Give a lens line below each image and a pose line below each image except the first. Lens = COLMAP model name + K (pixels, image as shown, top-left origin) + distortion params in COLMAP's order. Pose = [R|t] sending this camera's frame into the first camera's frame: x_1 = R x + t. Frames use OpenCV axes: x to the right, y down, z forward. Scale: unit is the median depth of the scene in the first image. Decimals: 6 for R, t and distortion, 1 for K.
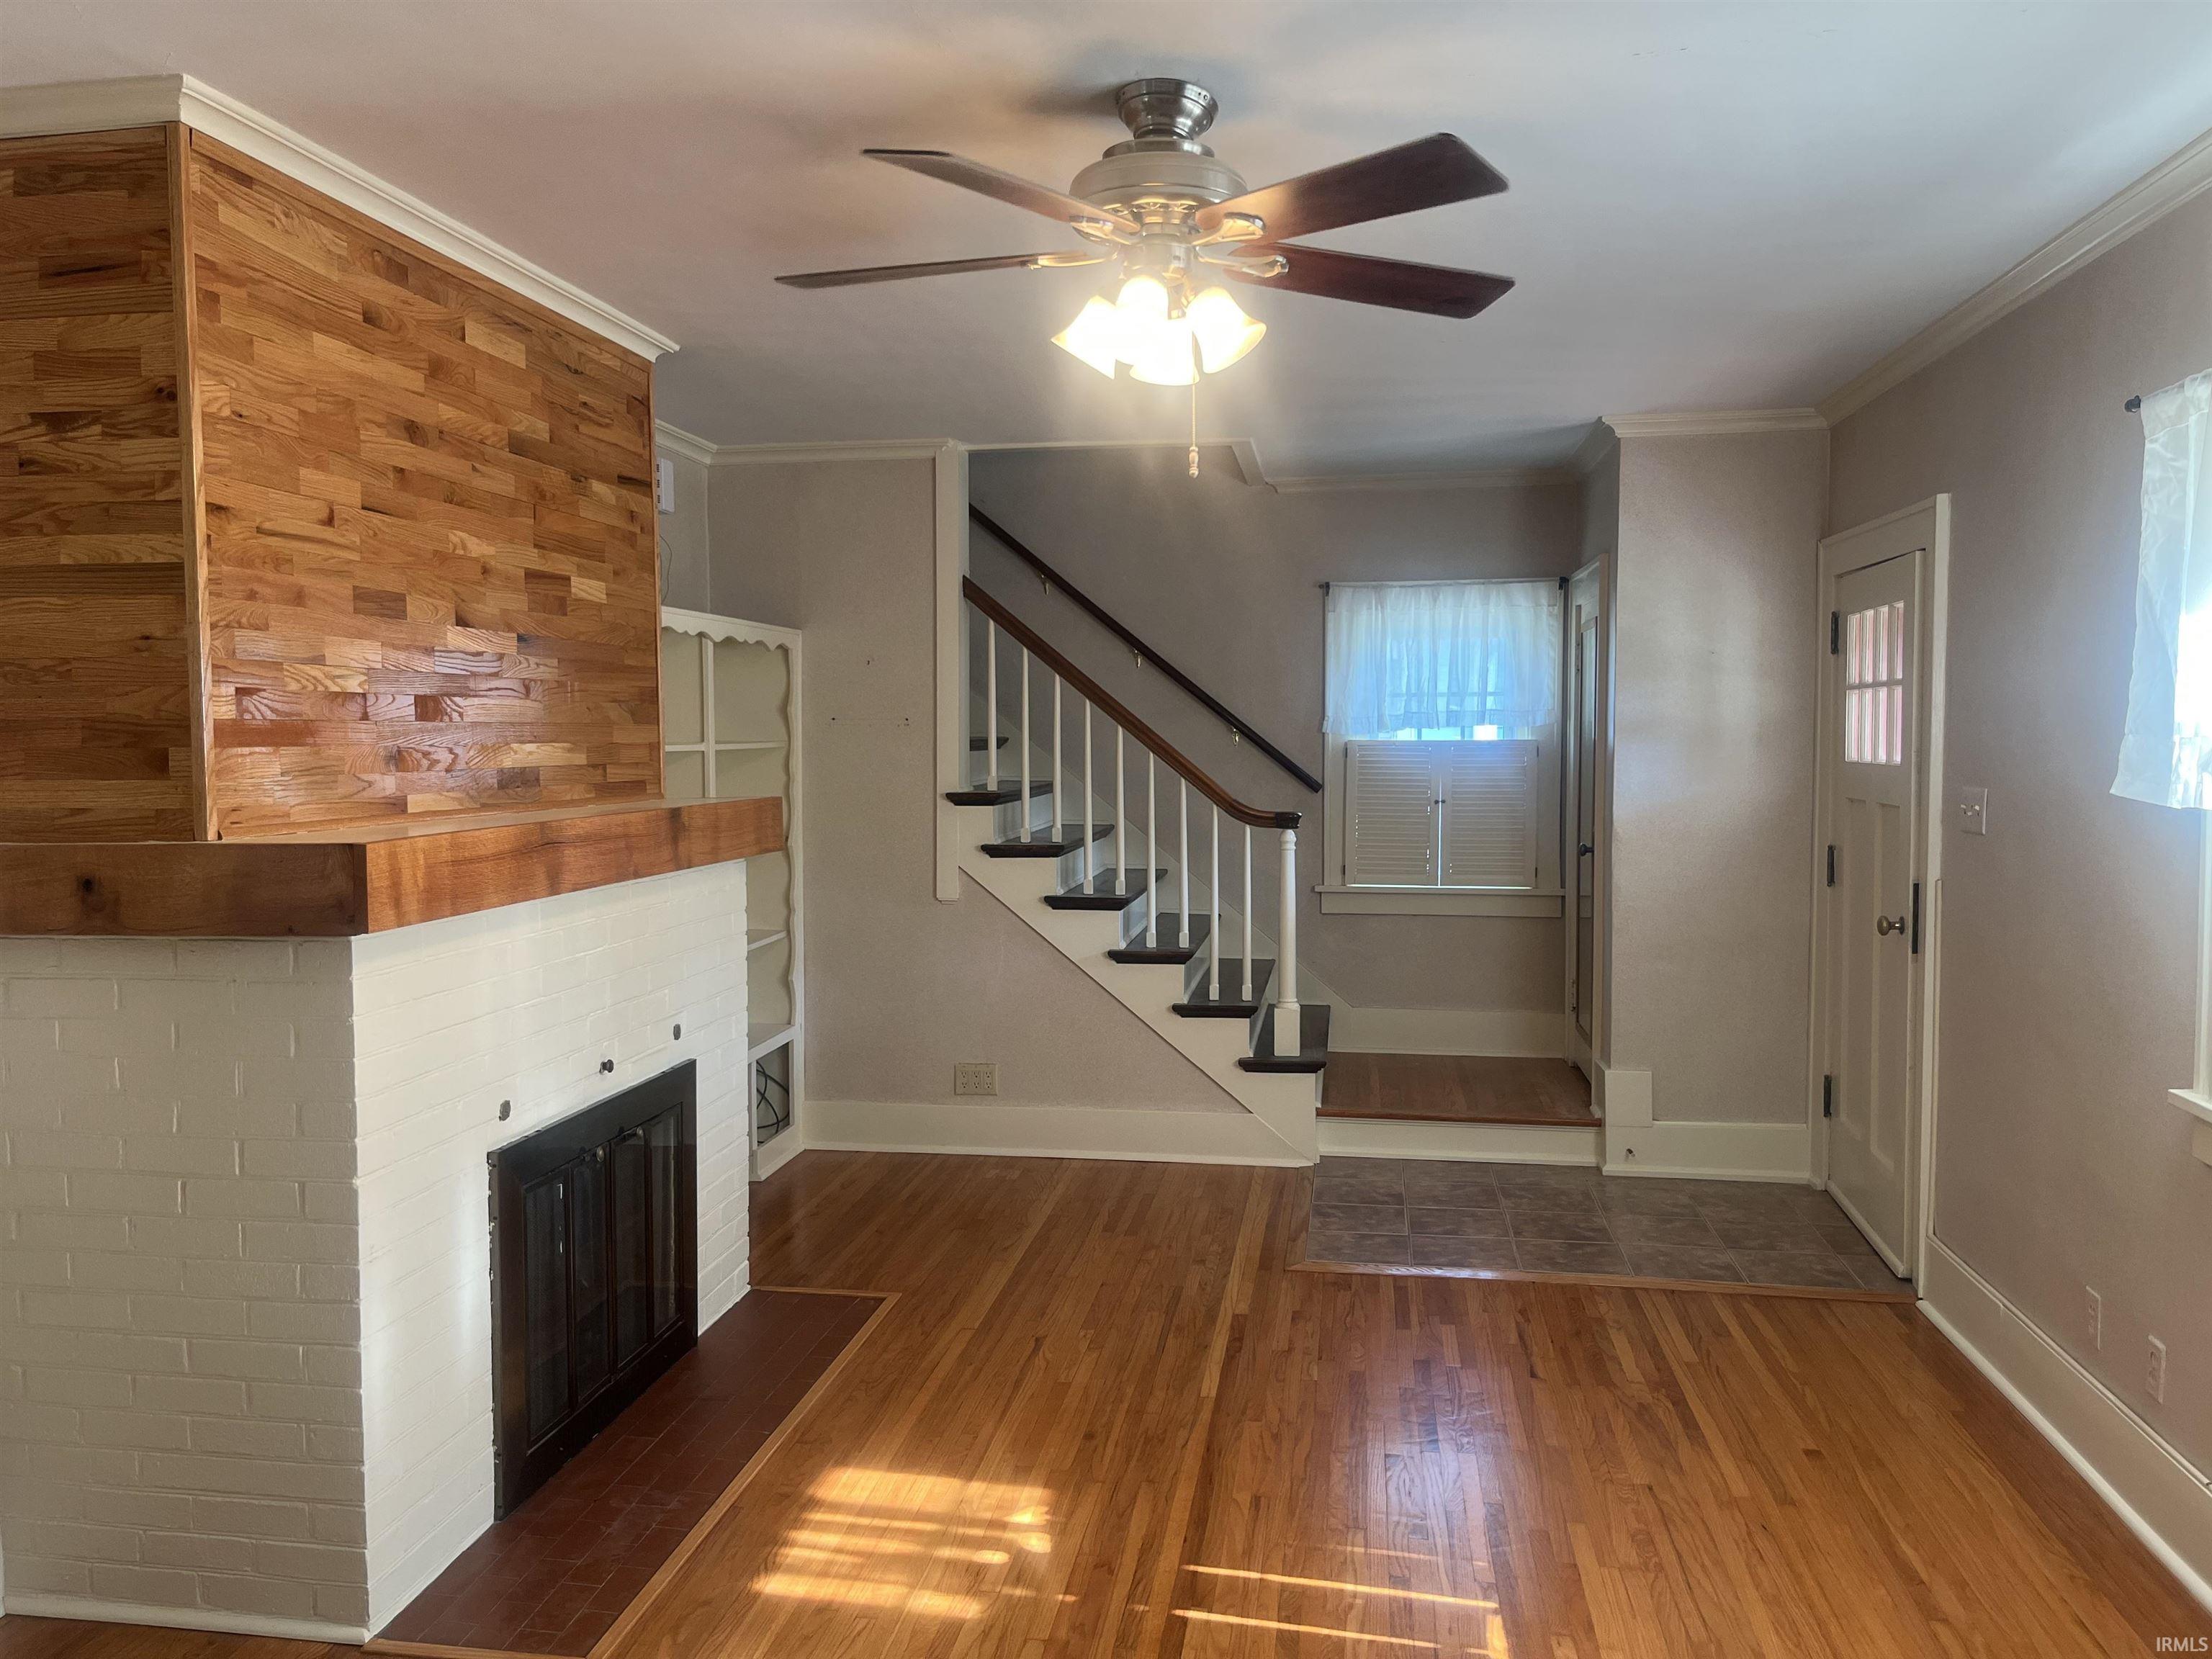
lens RADIAL K [[1673.4, 0, 1099.8], [0, 1673.4, 829.8], [0, 0, 1]] dist [0.026908, -0.034729]
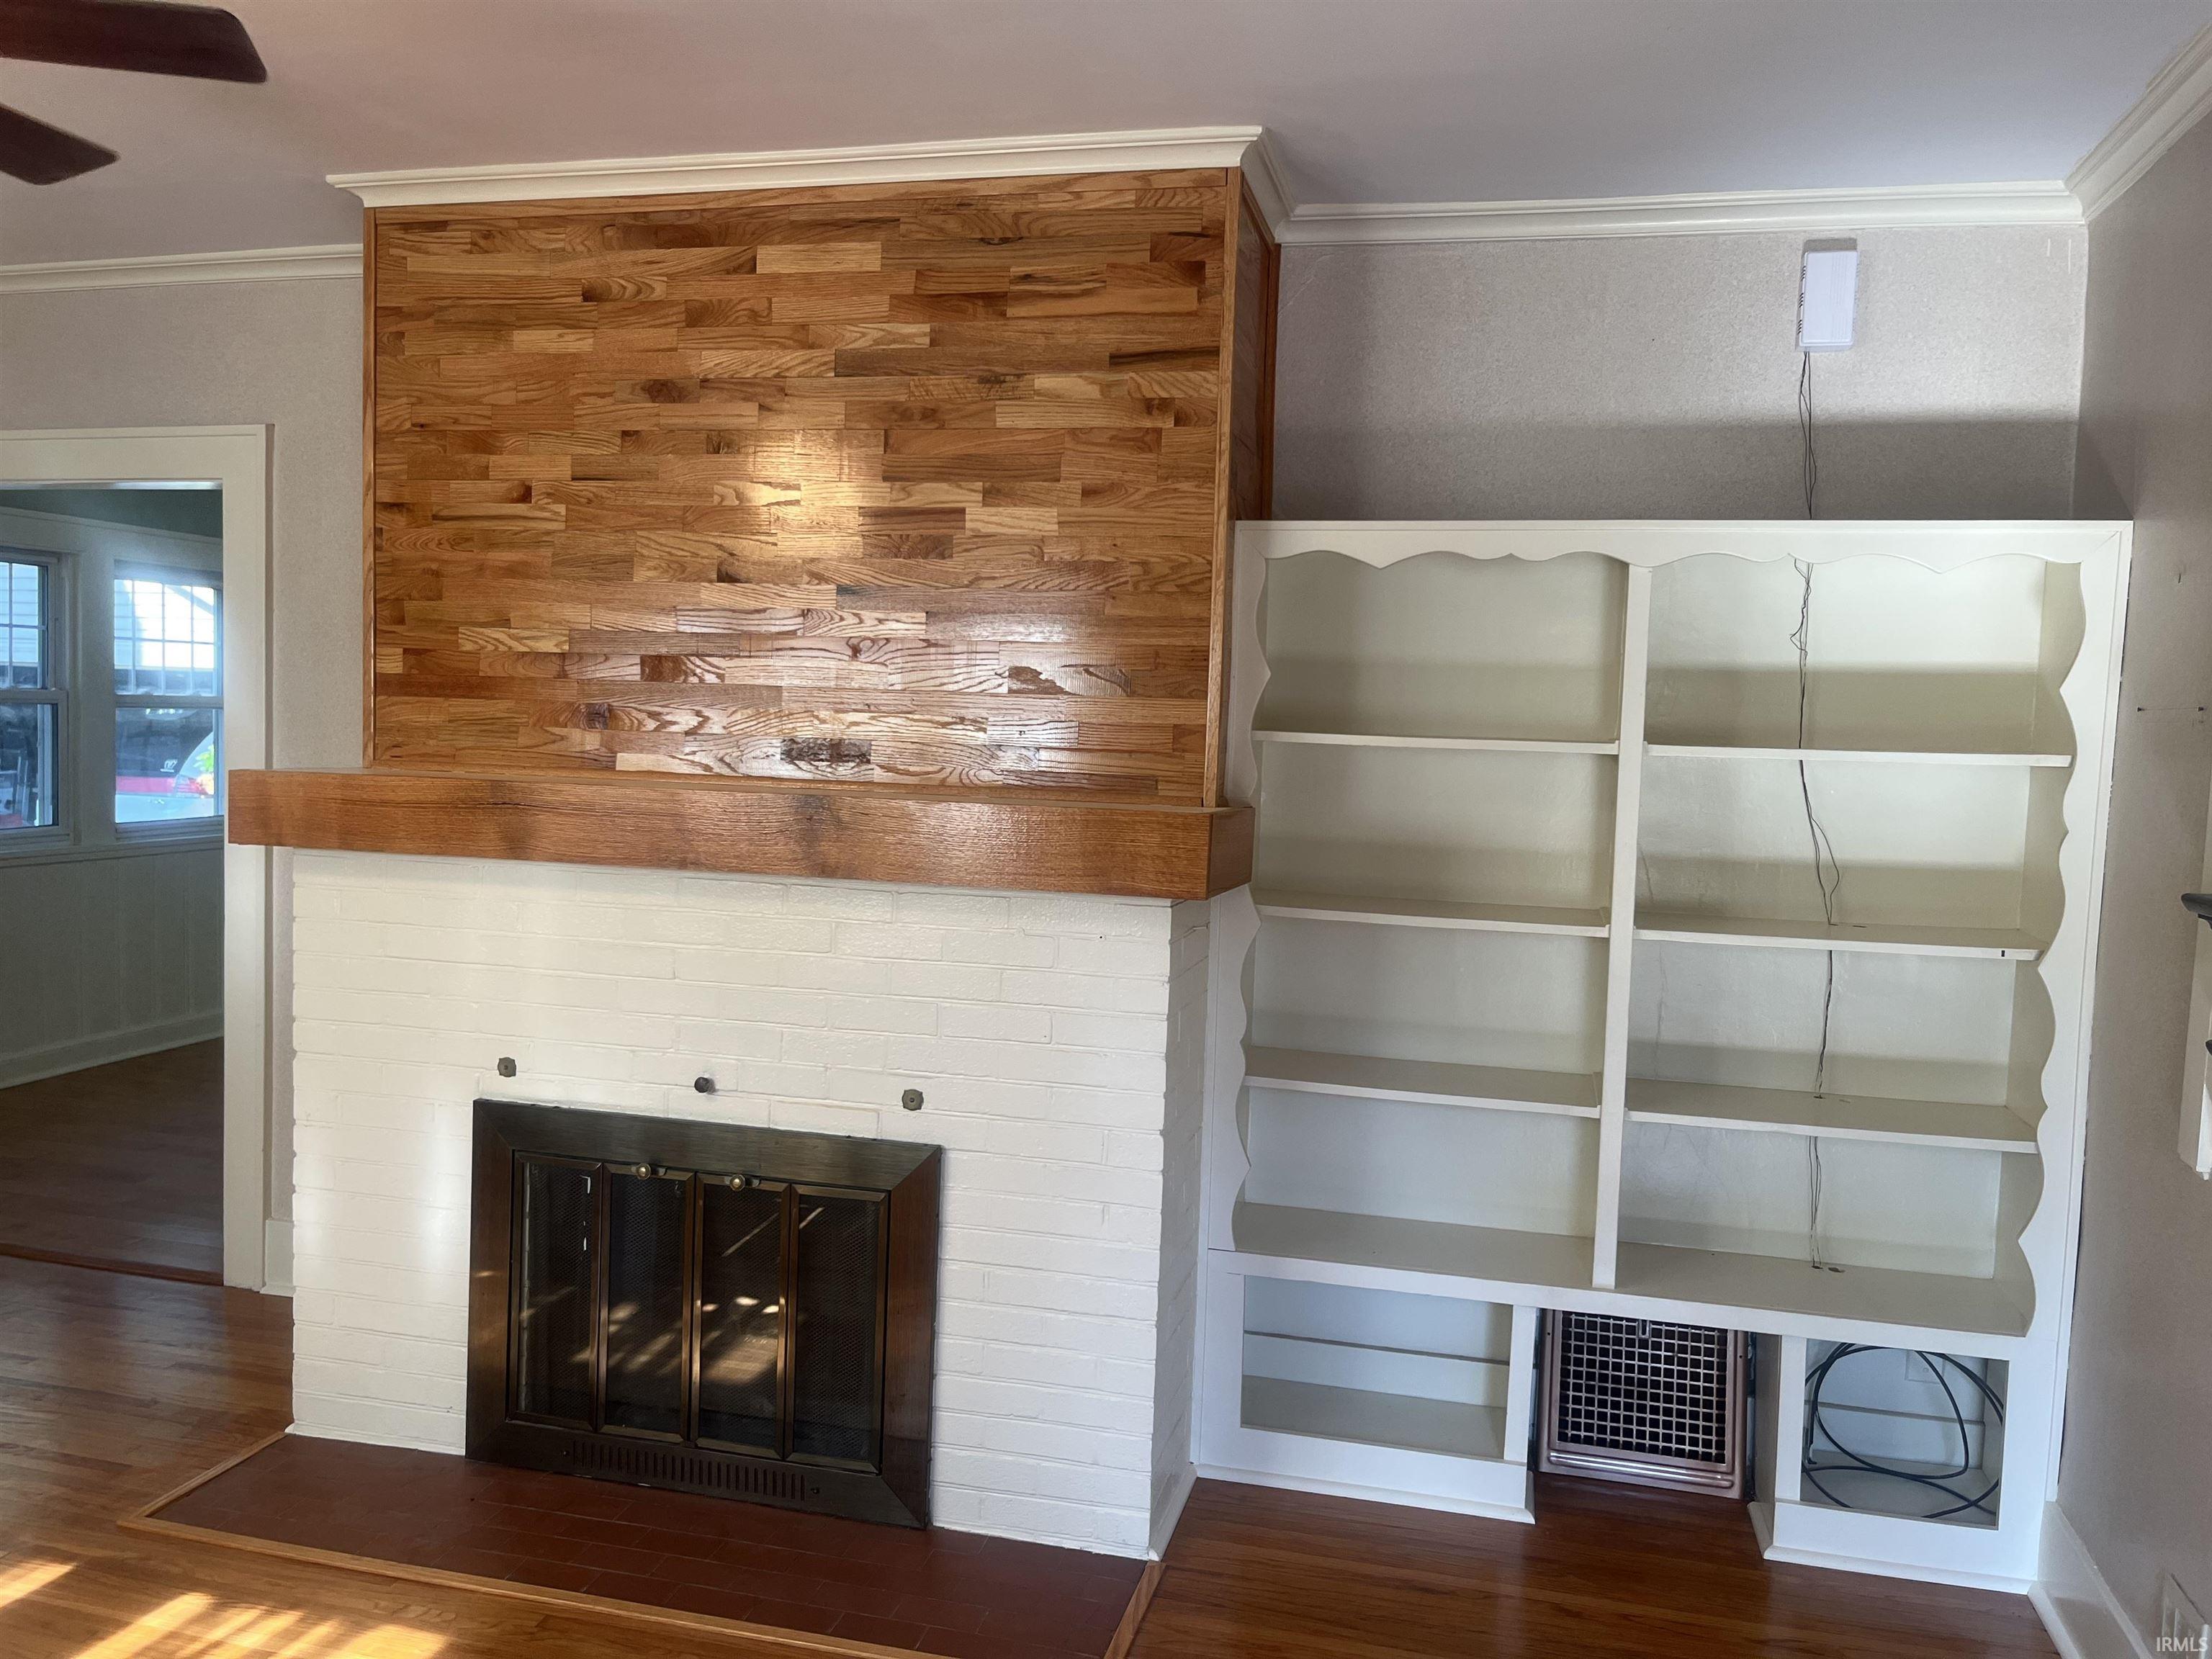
lens RADIAL K [[1673.4, 0, 1114.9], [0, 1673.4, 832.4], [0, 0, 1]] dist [0.026908, -0.034729]
pose [[-0.084172, 0.072094, -0.993840, 0.575313], [-0.090865, 0.992668, 0.079705, -0.080627], [0.992300, 0.097014, -0.077004, 1.368046]]
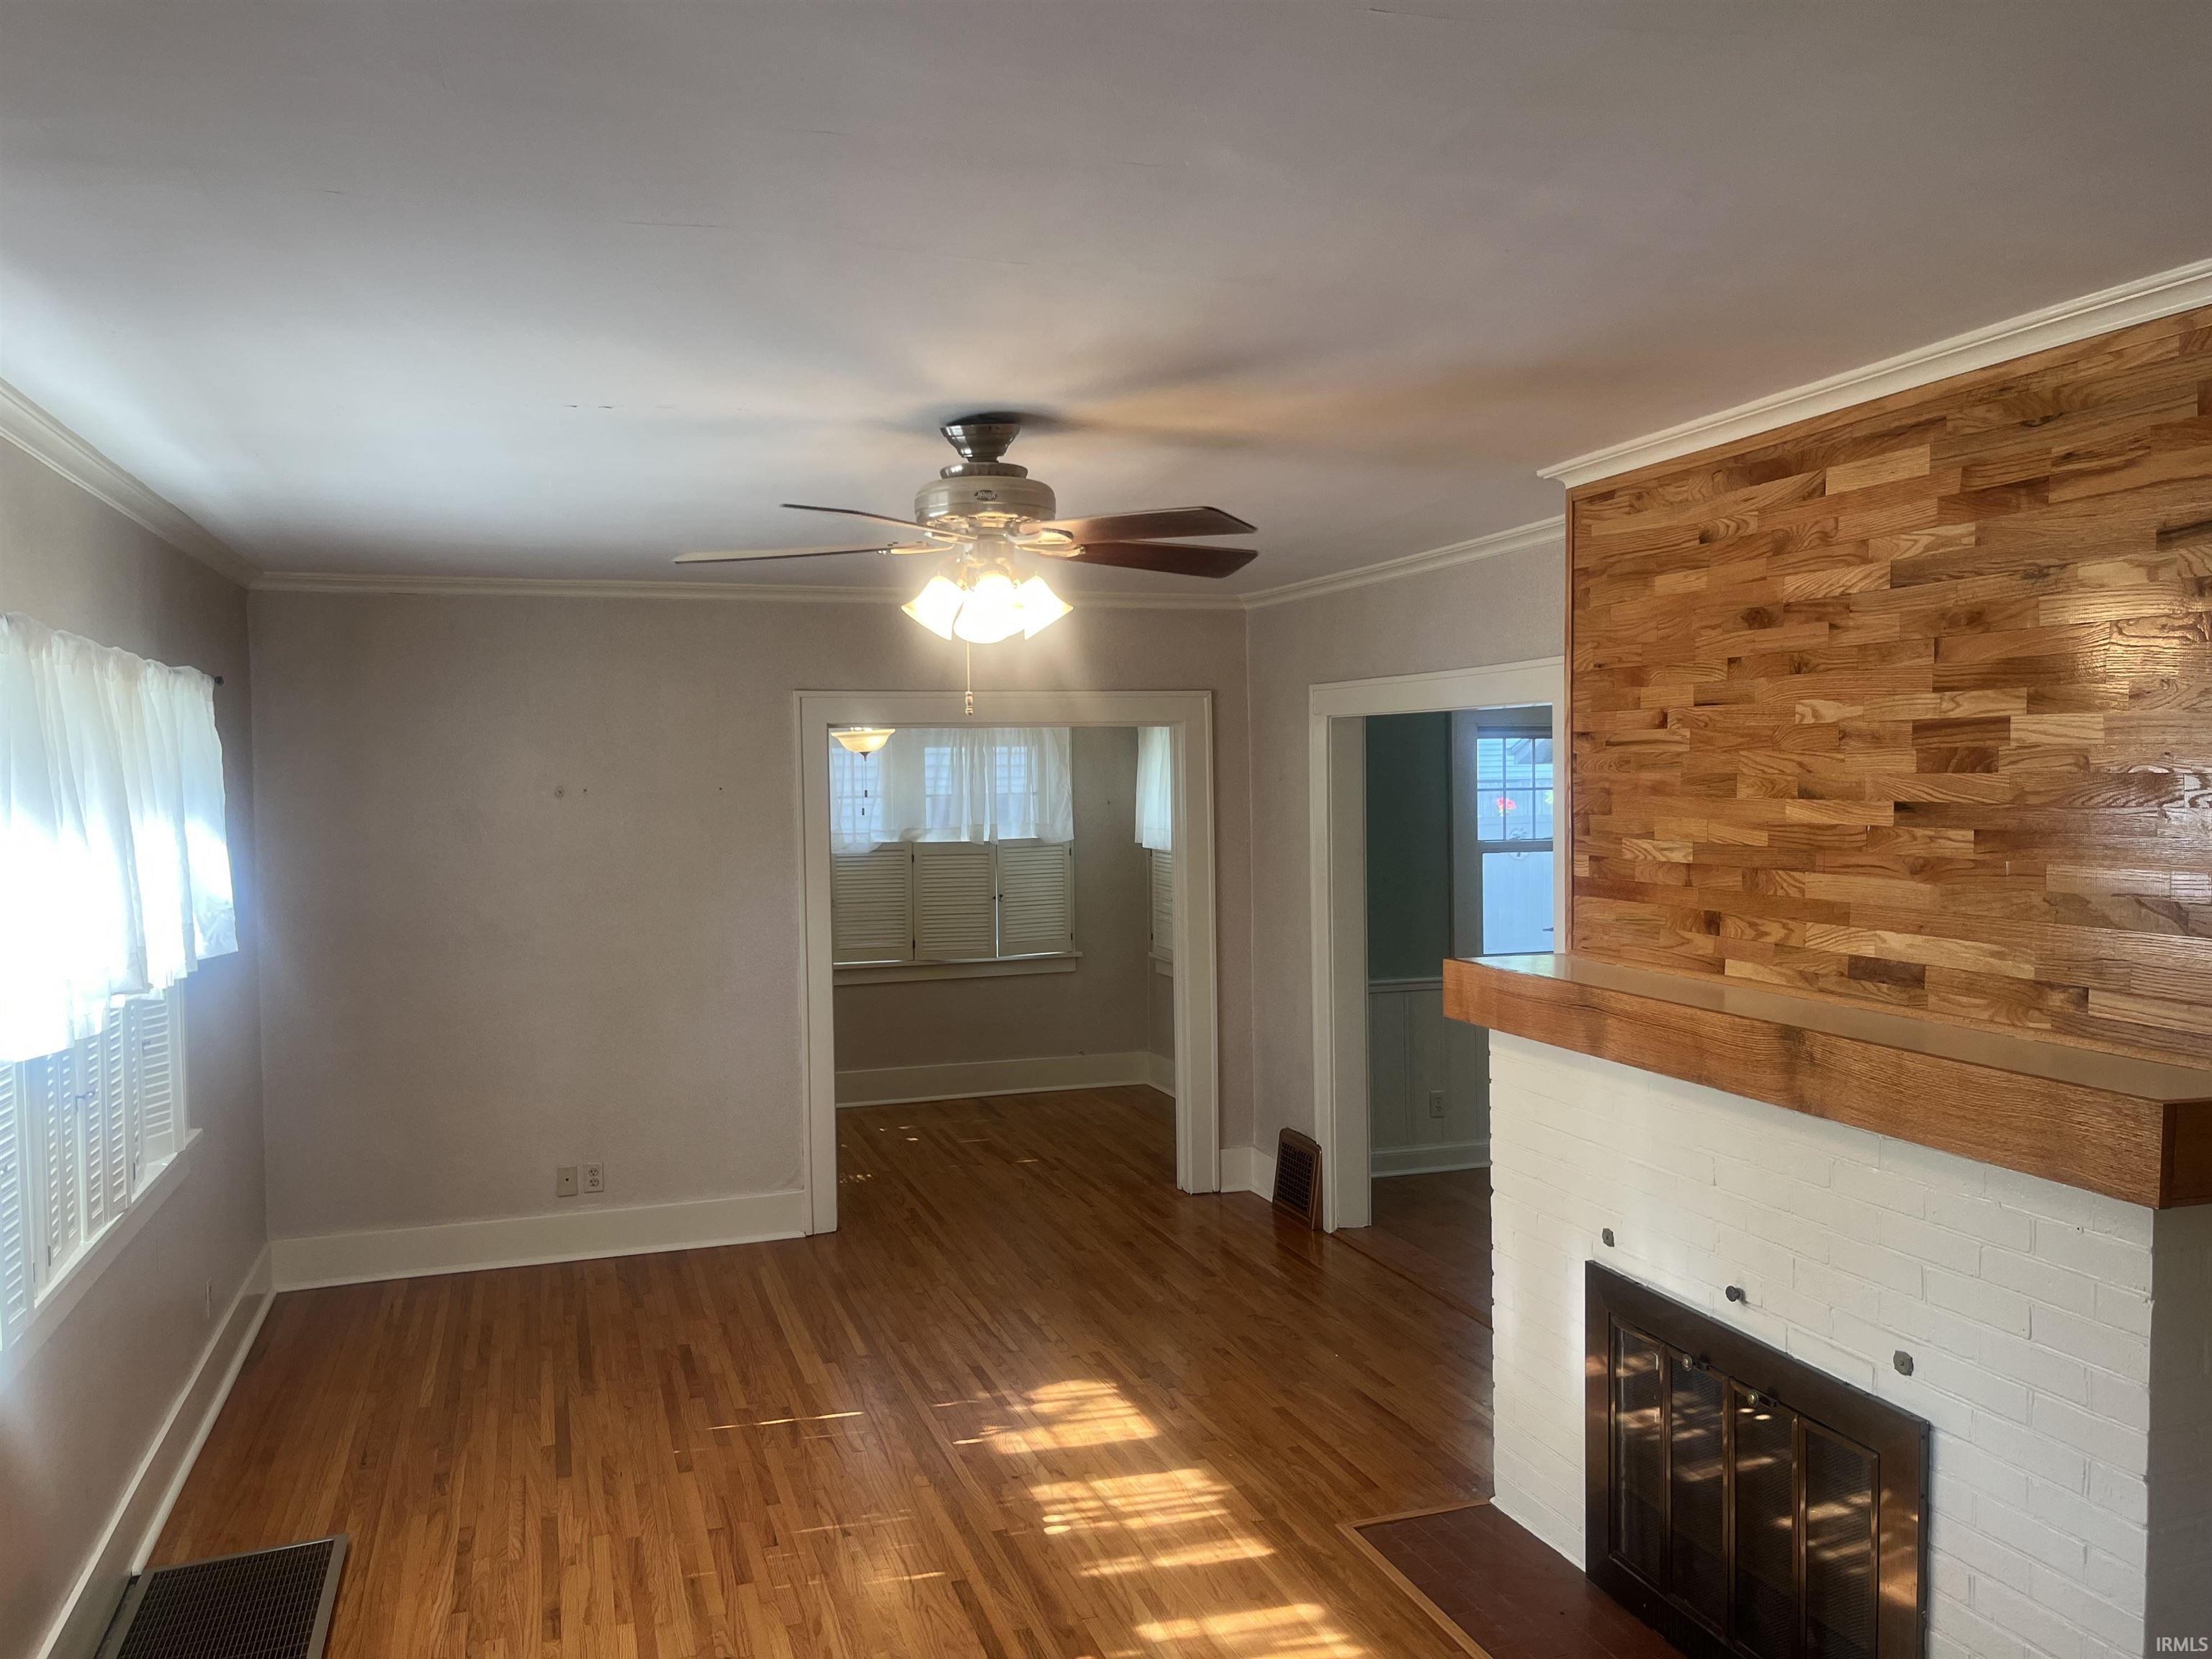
lens RADIAL K [[1673.4, 0, 1102.9], [0, 1673.4, 822.6], [0, 0, 1]] dist [0.026908, -0.034729]
pose [[-0.888591, 0.031629, -0.457609, 0.435564], [-0.009356, 0.996162, 0.087022, -0.196741], [0.458606, 0.081608, -0.884885, 1.748470]]
